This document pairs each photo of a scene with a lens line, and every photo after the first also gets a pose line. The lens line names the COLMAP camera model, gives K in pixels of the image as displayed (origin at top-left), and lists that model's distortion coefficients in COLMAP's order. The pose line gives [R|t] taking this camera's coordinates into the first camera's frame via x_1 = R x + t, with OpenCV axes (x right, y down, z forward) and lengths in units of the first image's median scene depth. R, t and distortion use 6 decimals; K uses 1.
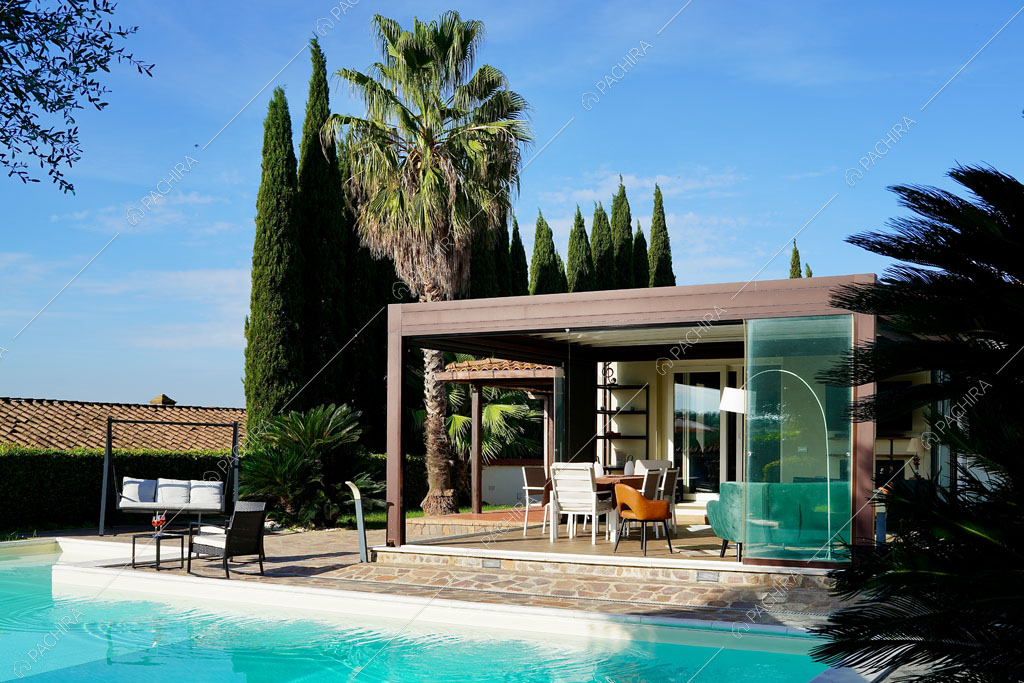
lens RADIAL K [[1095.3, 0, 512.0], [0, 1095.3, 341.5], [0, 0, 1]] dist [-0.112720, 0.013455]
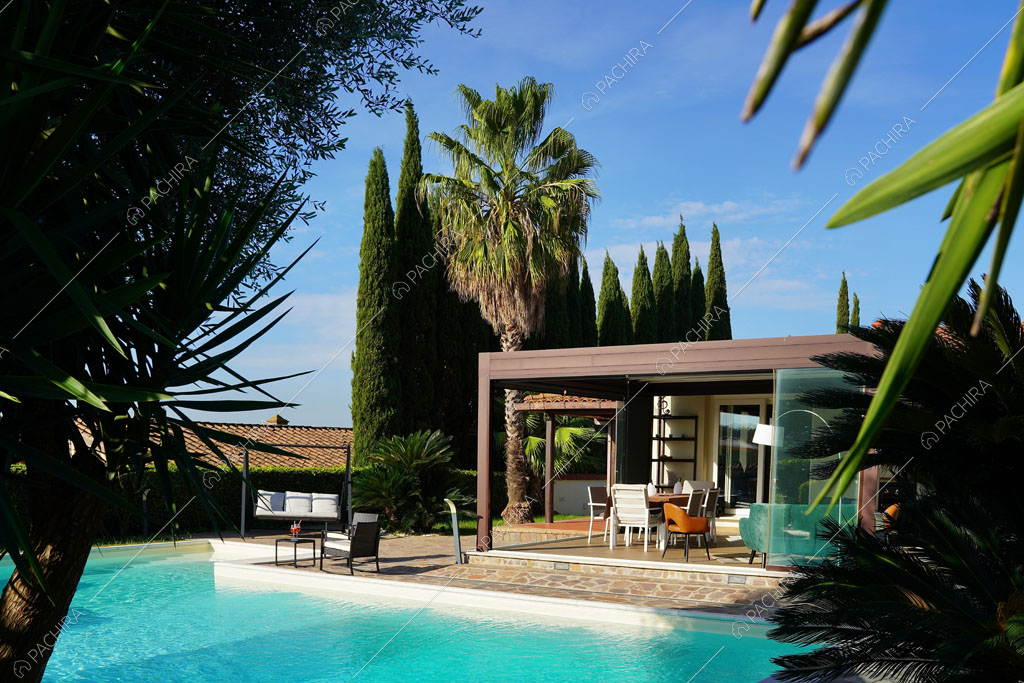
lens RADIAL K [[1045.4, 0, 514.1], [0, 1045.4, 432.6], [0, 0, 1]] dist [-0.186381, 0.008556]
pose [[0.997908, 0.011636, -0.063590, 0.000537], [-0.006650, 0.996926, 0.078066, -0.027197], [0.064303, -0.077480, 0.994918, -0.115495]]
